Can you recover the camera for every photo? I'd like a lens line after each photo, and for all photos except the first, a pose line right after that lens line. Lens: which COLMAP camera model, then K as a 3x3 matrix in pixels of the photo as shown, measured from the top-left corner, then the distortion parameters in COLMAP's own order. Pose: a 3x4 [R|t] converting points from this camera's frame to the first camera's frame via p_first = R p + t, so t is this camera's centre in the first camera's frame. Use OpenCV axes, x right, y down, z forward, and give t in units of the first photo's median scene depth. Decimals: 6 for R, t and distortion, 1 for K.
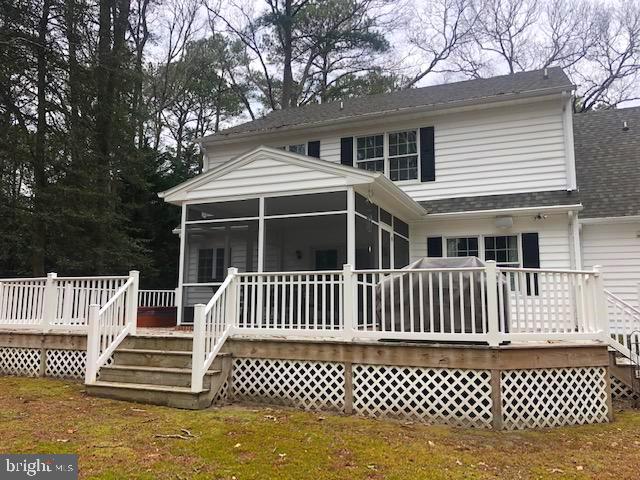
lens RADIAL K [[521.2, 0, 318.0], [0, 521.2, 234.4], [0, 0, 1]] dist [0.095834, -0.168785]
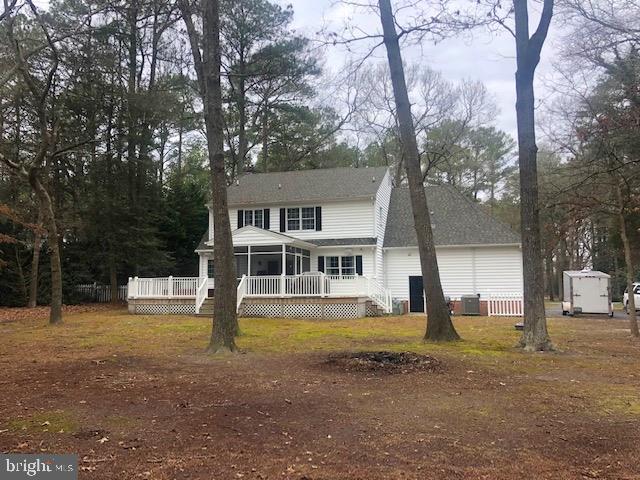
lens RADIAL K [[521.2, 0, 318.0], [0, 521.2, 234.4], [0, 0, 1]] dist [0.095834, -0.168785]
pose [[0.992472, -0.000170, 0.122474, -0.080948], [-0.003770, 0.999483, 0.031941, -0.195956], [-0.122416, -0.032162, 0.991958, -1.493302]]
